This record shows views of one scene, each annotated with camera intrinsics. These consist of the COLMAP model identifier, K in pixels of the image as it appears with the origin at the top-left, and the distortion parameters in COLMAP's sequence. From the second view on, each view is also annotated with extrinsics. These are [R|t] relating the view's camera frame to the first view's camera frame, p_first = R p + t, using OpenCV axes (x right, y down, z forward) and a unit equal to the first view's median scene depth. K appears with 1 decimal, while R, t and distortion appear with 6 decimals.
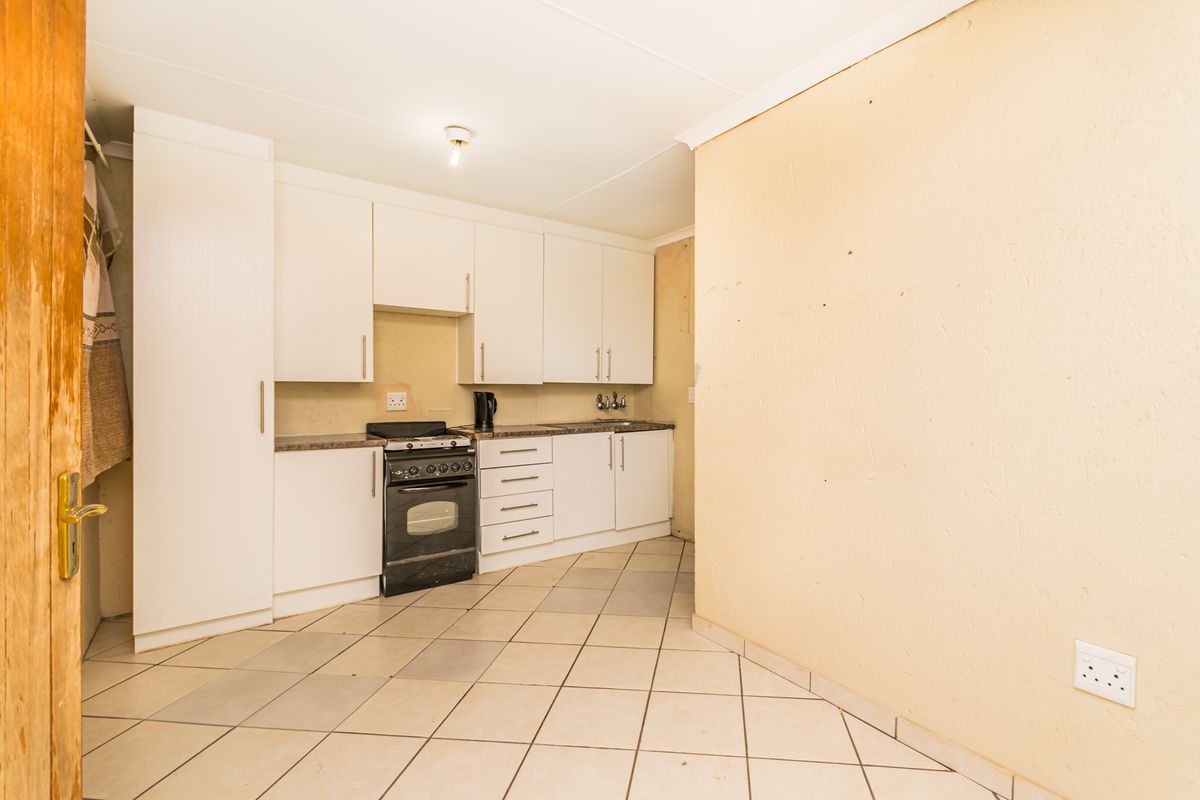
lens RADIAL K [[525.5, 0, 638.0], [0, 525.5, 396.3], [0, 0, 1]] dist [0.000407, 0.000102]
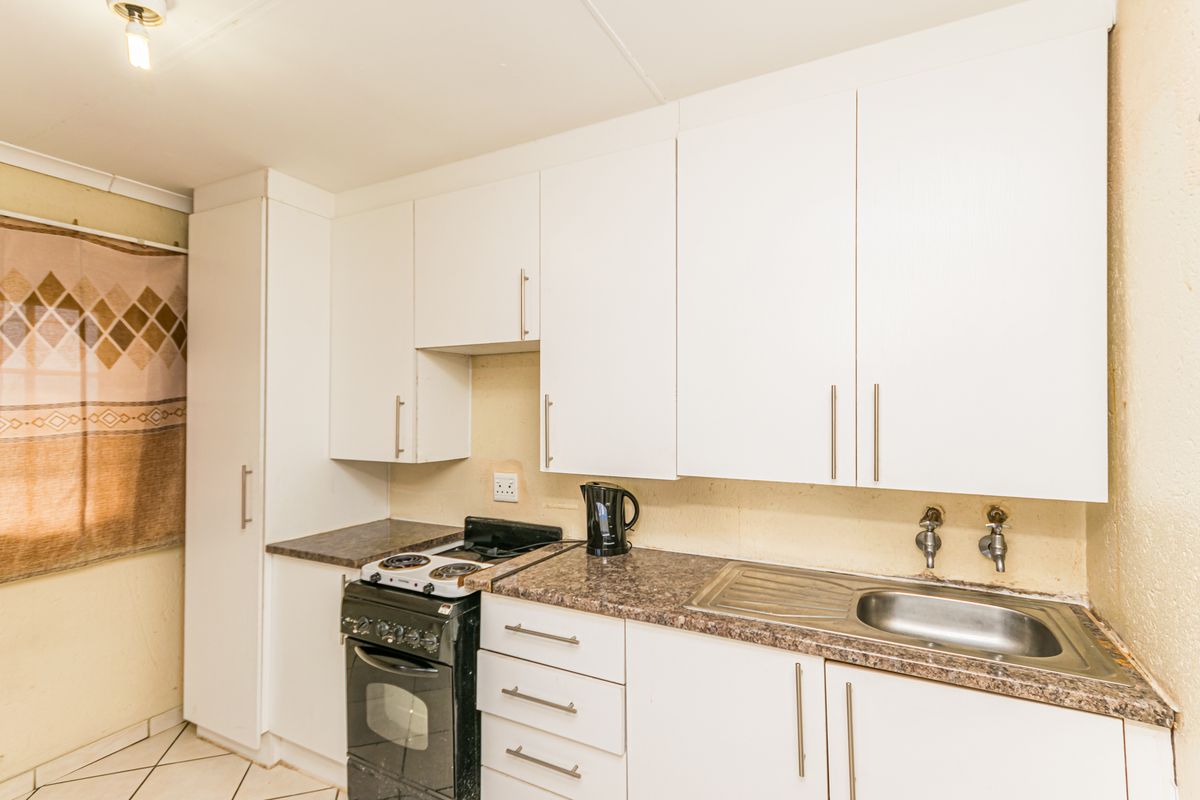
lens RADIAL K [[531.7, 0, 634.4], [0, 531.7, 406.5], [0, 0, 1]] dist [0.000143, -0.000029]
pose [[0.434934, -0.009916, -0.900408, 0.213843], [-0.014459, 0.999734, -0.017995, -0.082022], [0.900346, 0.020846, 0.434674, 0.852329]]
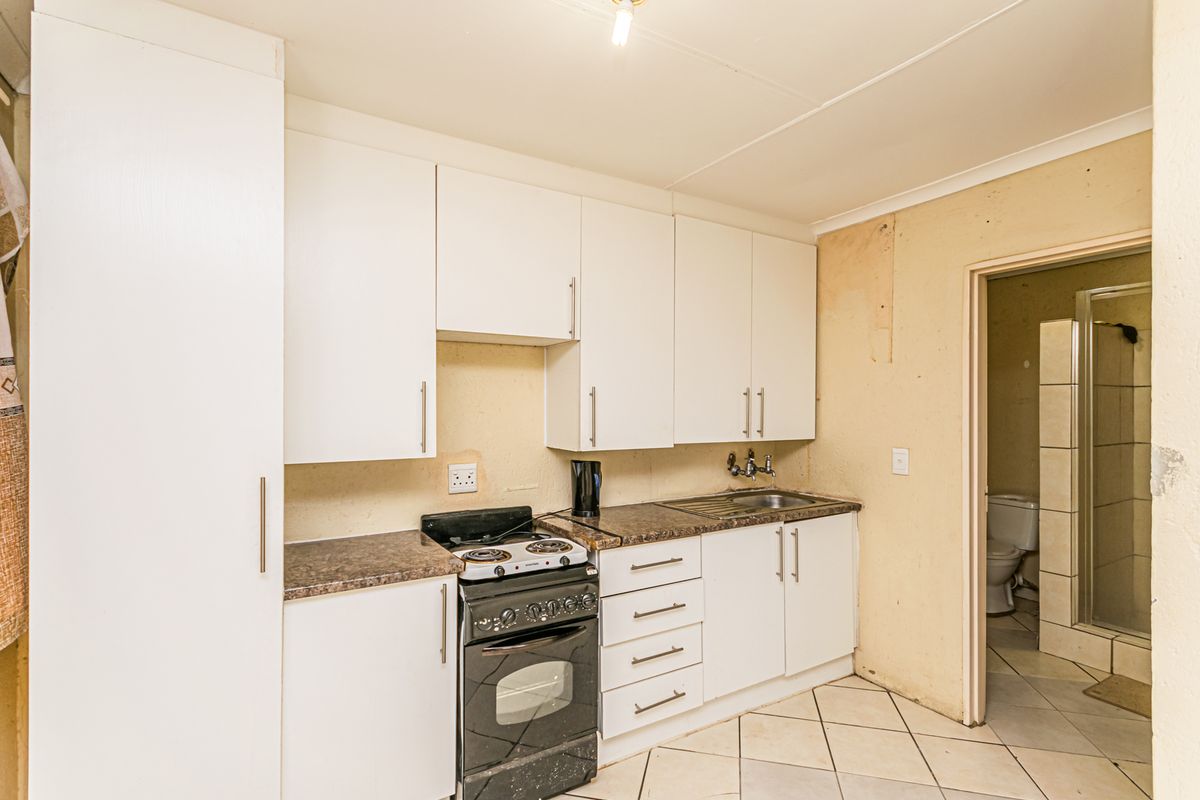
lens RADIAL K [[548.9, 0, 574.2], [0, 548.9, 411.8], [0, 0, 1]] dist [0.000744, 0.000088]
pose [[0.989828, -0.003654, -0.142220, -0.225629], [0.001776, 0.999910, -0.013334, -0.063255], [0.142256, 0.012946, 0.989745, 0.345935]]
